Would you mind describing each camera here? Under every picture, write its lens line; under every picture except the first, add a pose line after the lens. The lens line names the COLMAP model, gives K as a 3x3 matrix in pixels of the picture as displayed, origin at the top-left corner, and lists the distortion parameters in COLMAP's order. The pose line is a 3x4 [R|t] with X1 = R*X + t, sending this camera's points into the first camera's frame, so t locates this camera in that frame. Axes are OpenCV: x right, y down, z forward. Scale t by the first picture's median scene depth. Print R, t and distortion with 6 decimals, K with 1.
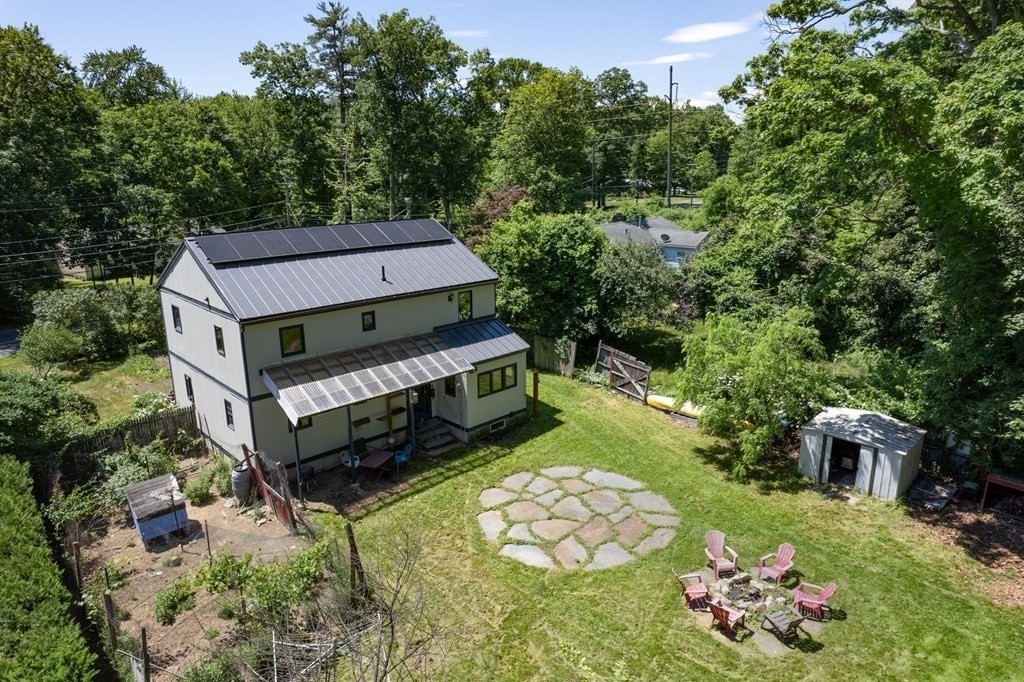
lens RADIAL K [[652.0, 0, 517.3], [0, 652.0, 344.1], [0, 0, 1]] dist [-0.043111, 0.010247]
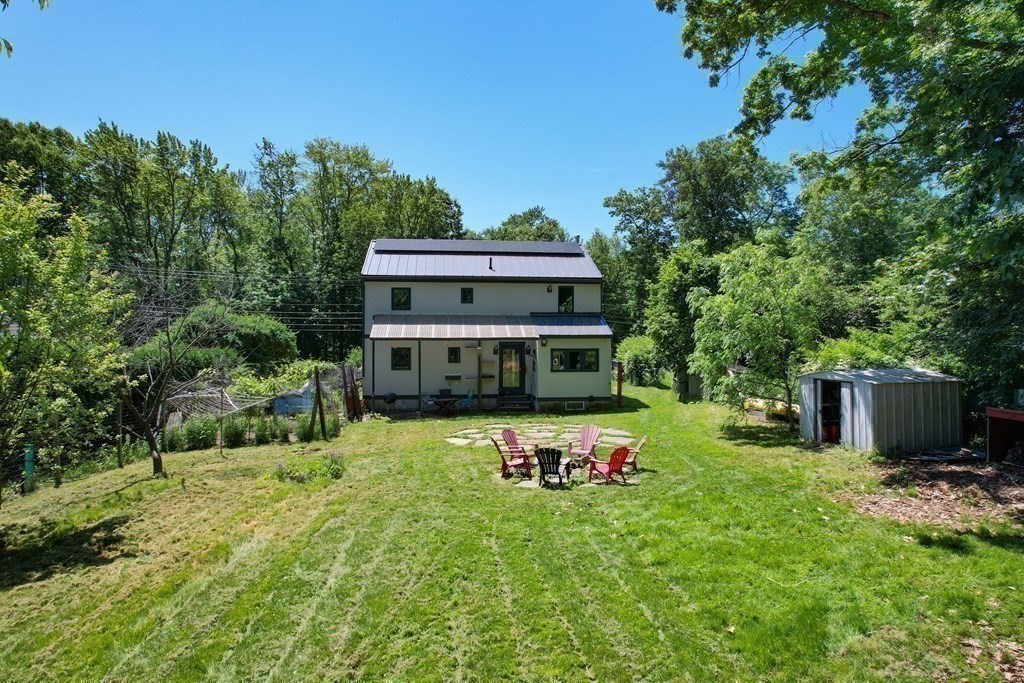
lens RADIAL K [[652.0, 0, 515.0], [0, 652.0, 338.1], [0, 0, 1]] dist [-0.043111, 0.010247]
pose [[0.793437, 0.000572, -0.608652, 0.437354], [-0.164168, 0.963138, -0.213104, 0.212708], [0.586094, 0.269006, 0.764284, 0.086950]]
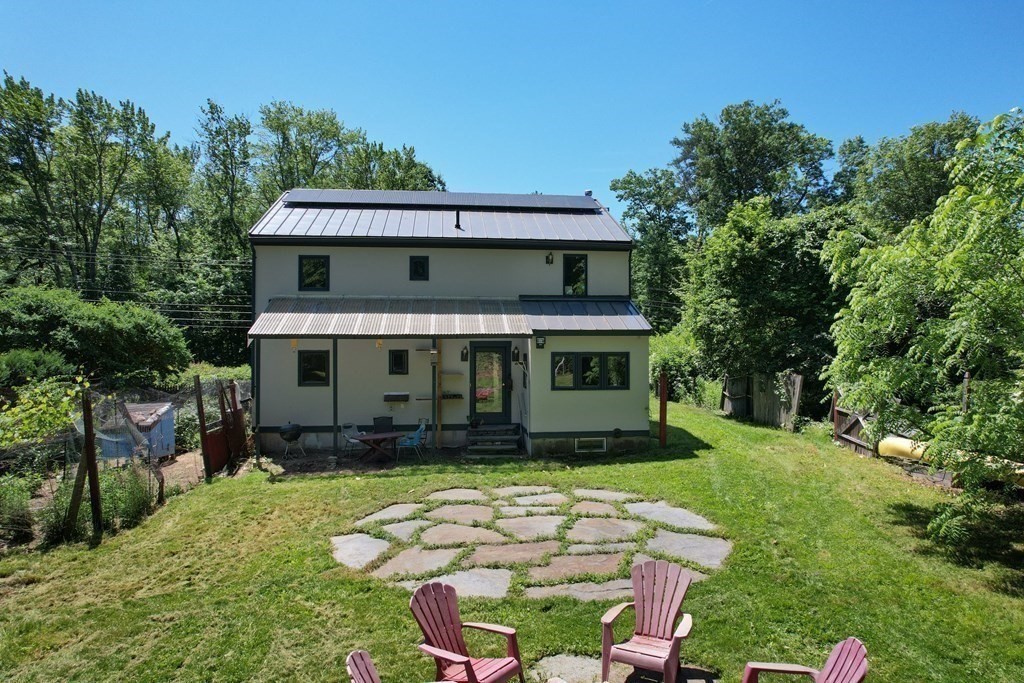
lens RADIAL K [[652.0, 0, 520.6], [0, 652.0, 338.0], [0, 0, 1]] dist [-0.043111, 0.010247]
pose [[0.798803, -0.000329, -0.601592, 0.249274], [-0.162016, 0.962935, -0.215655, 0.141981], [0.579365, 0.269733, 0.769142, 0.351369]]
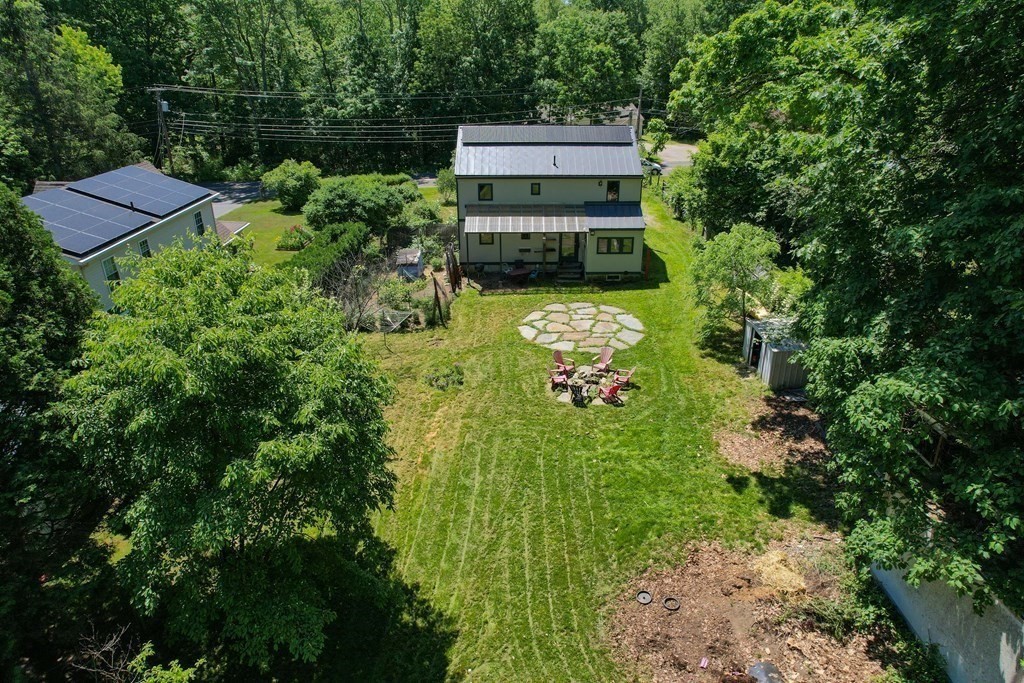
lens RADIAL K [[652.0, 0, 511.4], [0, 652.0, 334.1], [0, 0, 1]] dist [-0.043111, 0.010247]
pose [[0.718731, 0.285770, -0.633846, 0.618365], [-0.181978, 0.957169, 0.225193, -0.031256], [0.671051, -0.046507, 0.739951, -0.183380]]
